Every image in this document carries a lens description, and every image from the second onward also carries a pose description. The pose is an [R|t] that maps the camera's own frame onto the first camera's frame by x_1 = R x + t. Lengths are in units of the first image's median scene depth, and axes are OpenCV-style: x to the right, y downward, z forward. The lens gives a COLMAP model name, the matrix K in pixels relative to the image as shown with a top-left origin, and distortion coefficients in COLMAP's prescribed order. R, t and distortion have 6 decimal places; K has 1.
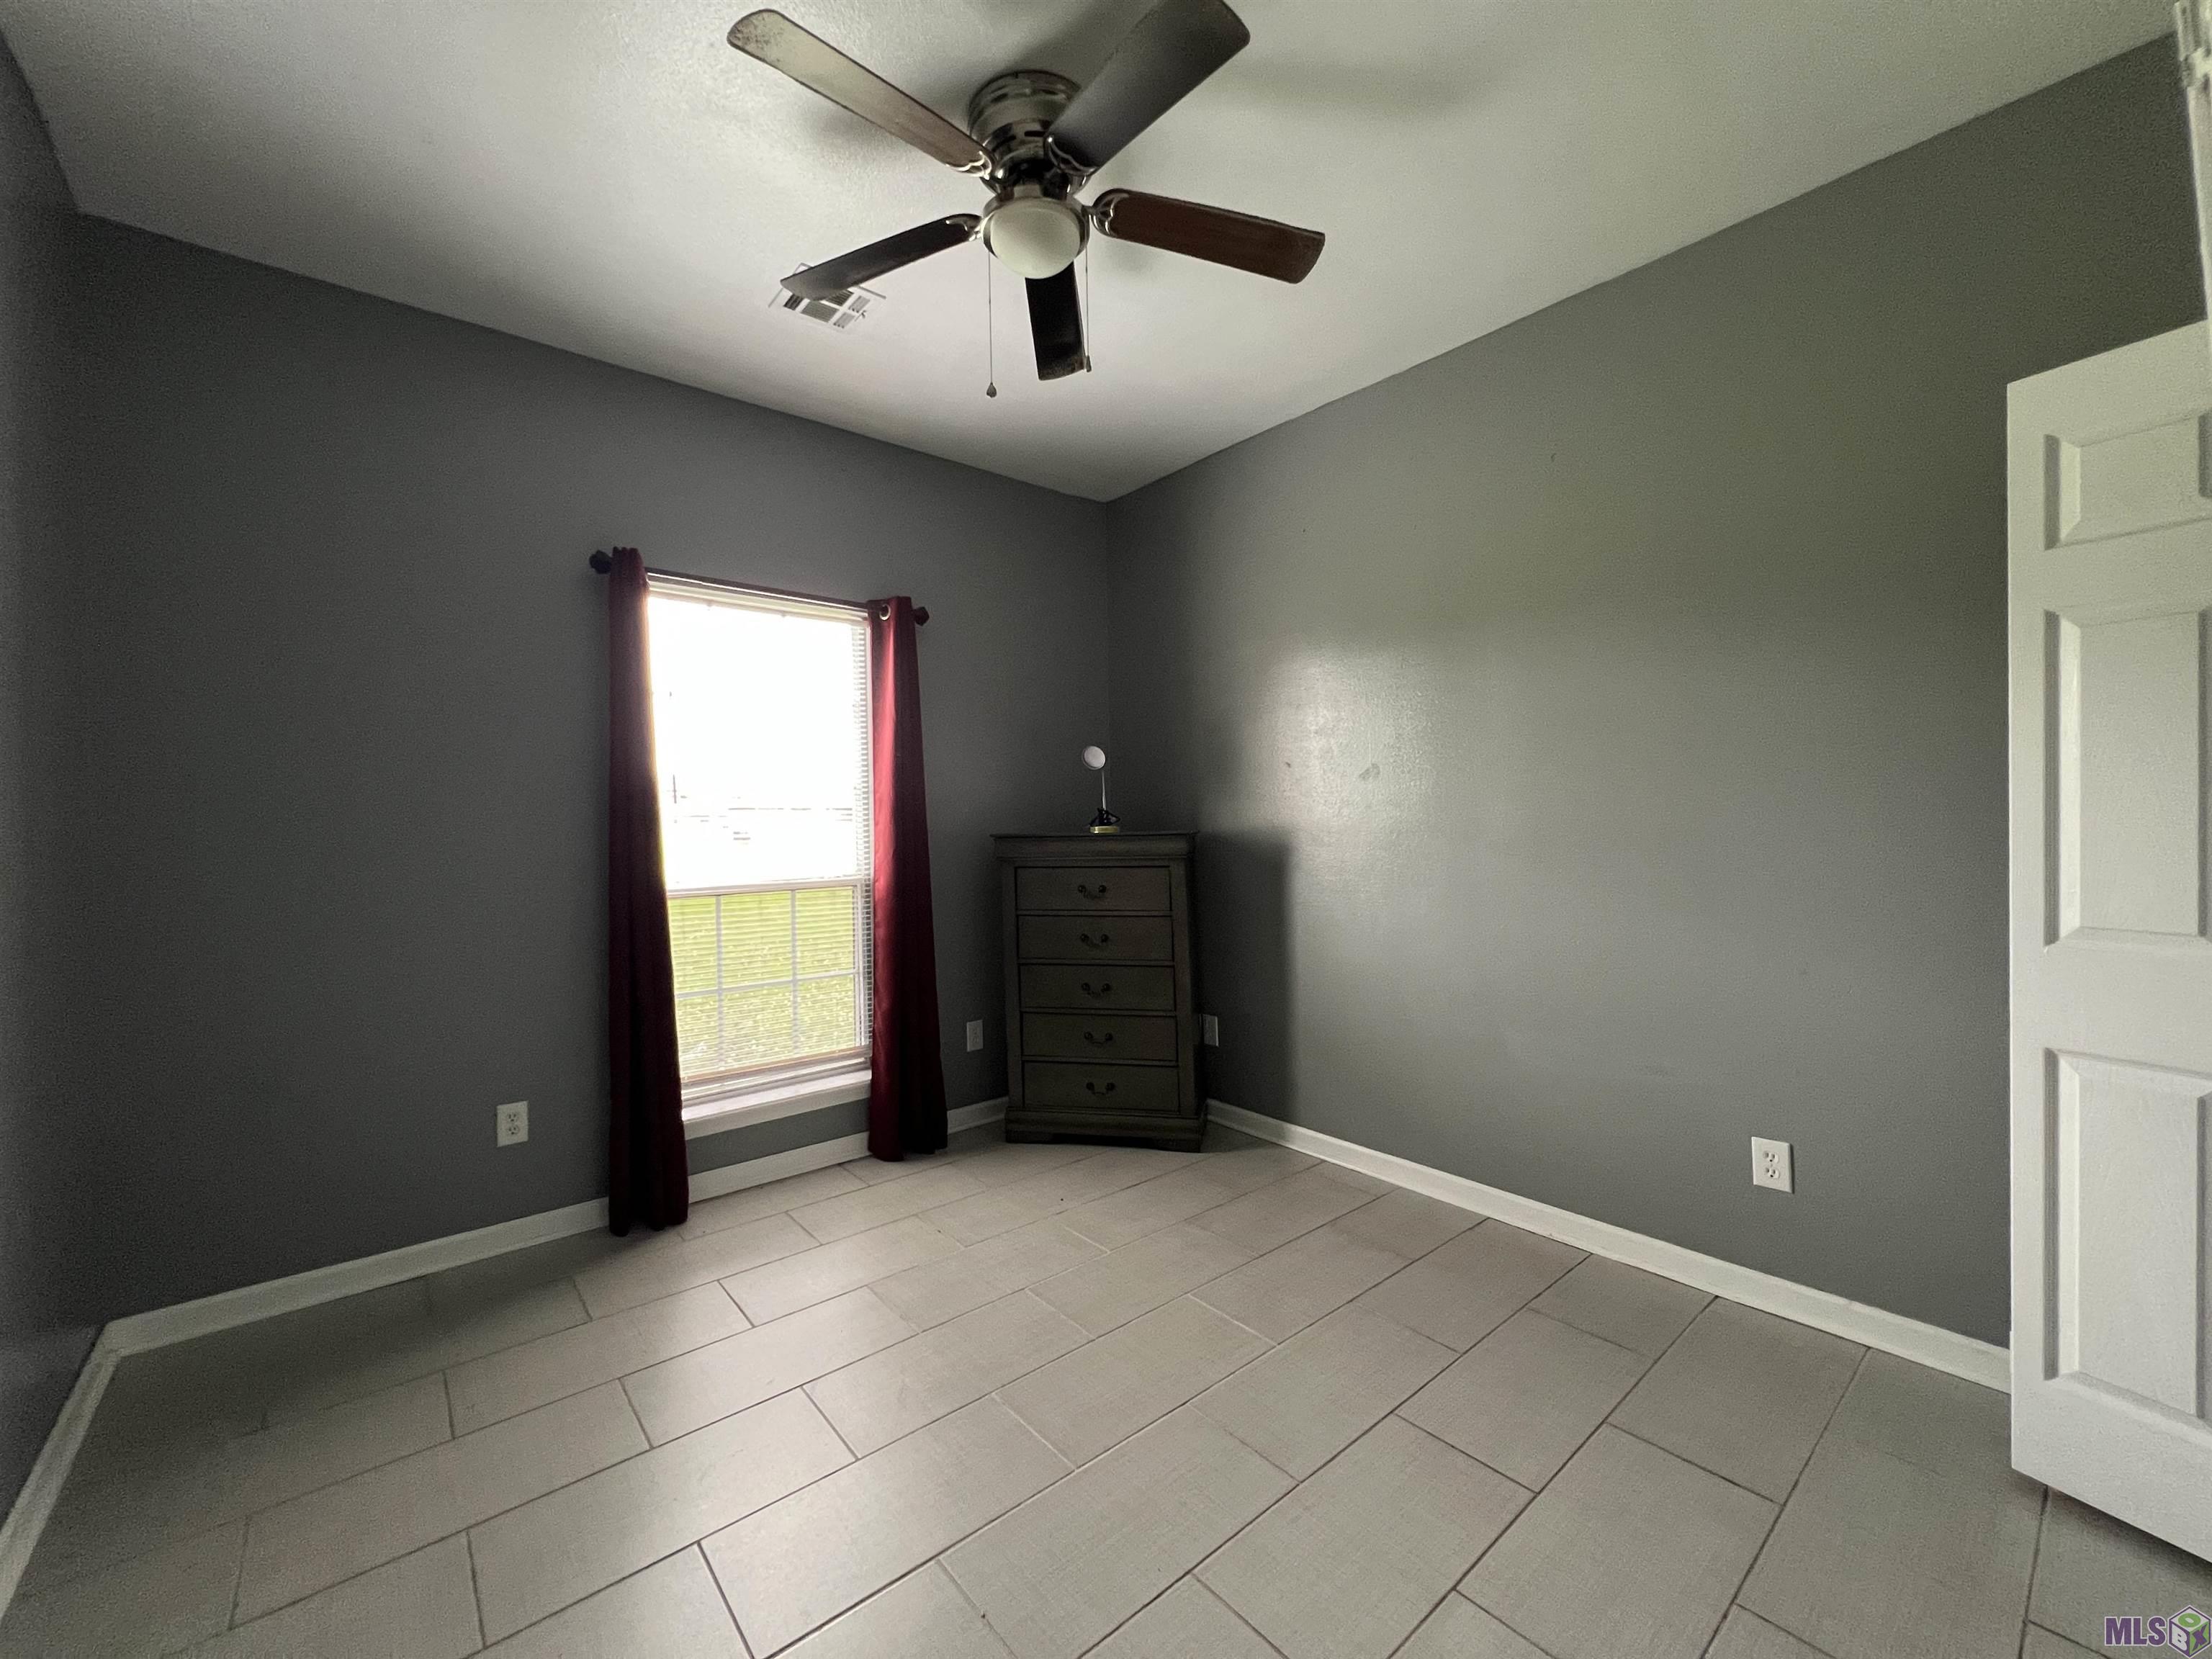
lens RADIAL K [[890.6, 0, 1115.7], [0, 890.6, 831.0], [0, 0, 1]] dist [0.001950, 0.000605]
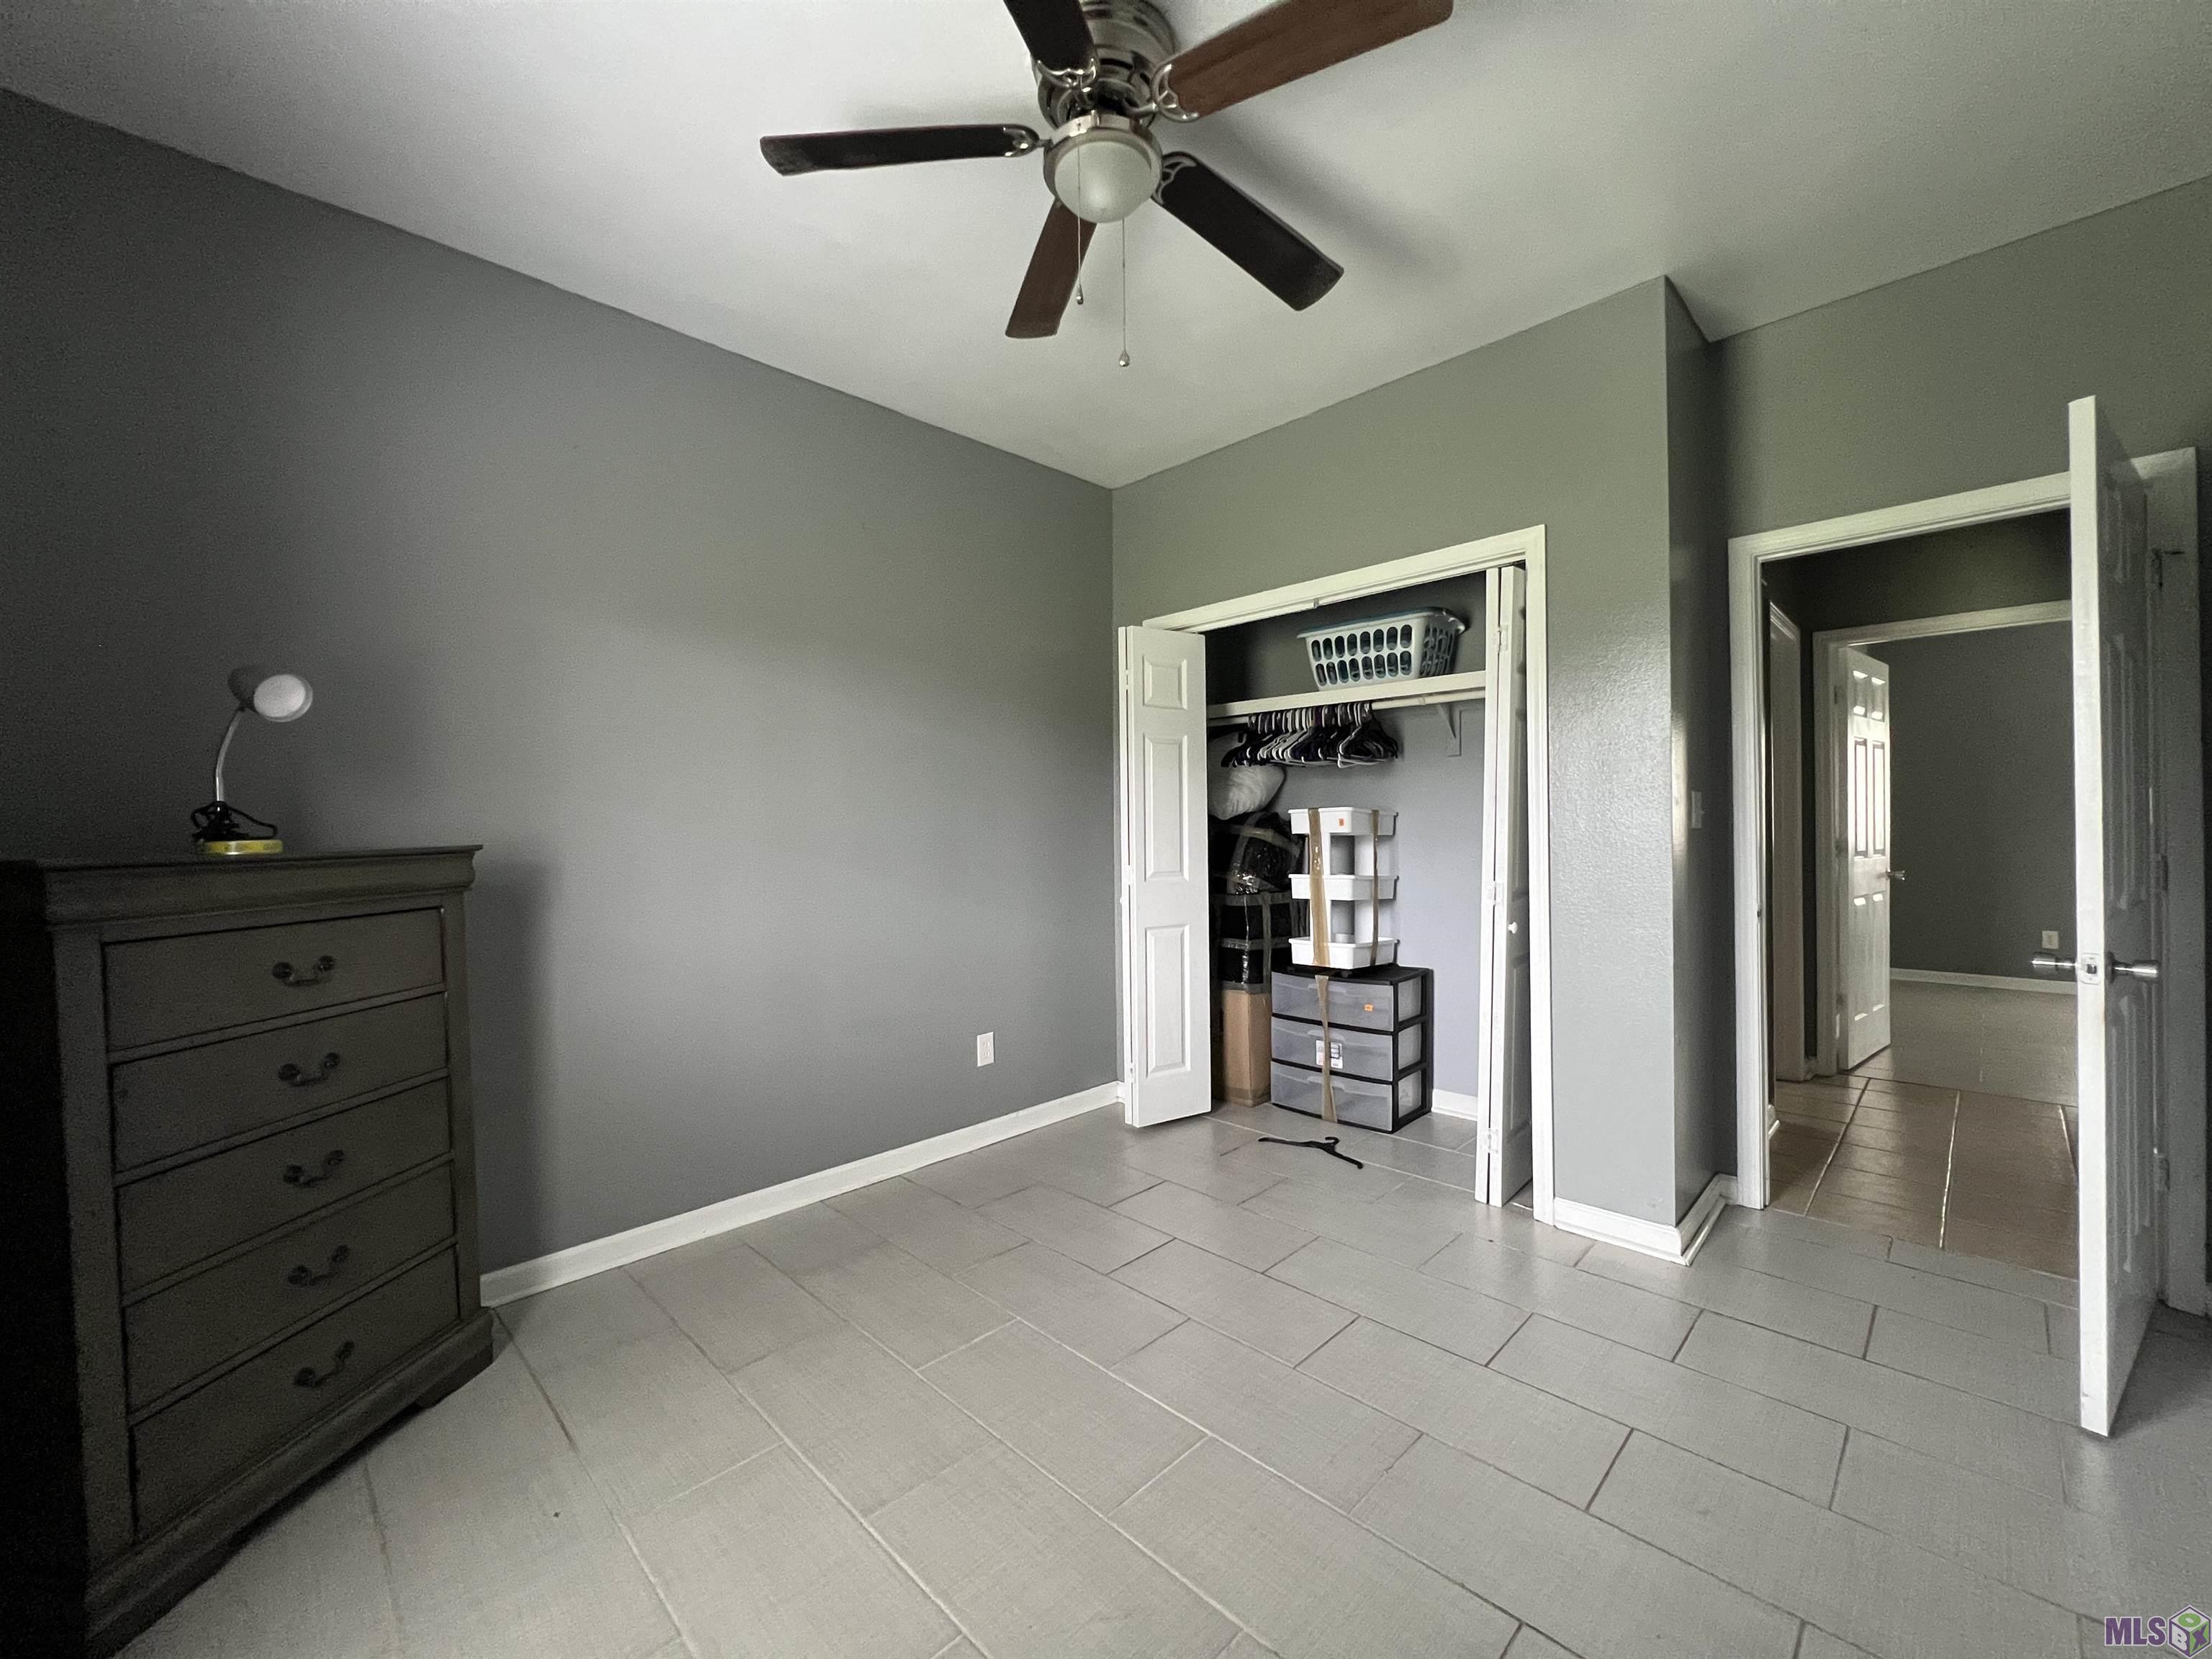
lens RADIAL K [[890.6, 0, 1106.0], [0, 890.6, 827.1], [0, 0, 1]] dist [0.001950, 0.000605]
pose [[-0.092298, 0.009511, 0.995686, -0.568112], [0.031821, 0.999472, -0.006598, 0.001197], [-0.995223, 0.031075, -0.092551, 0.602933]]
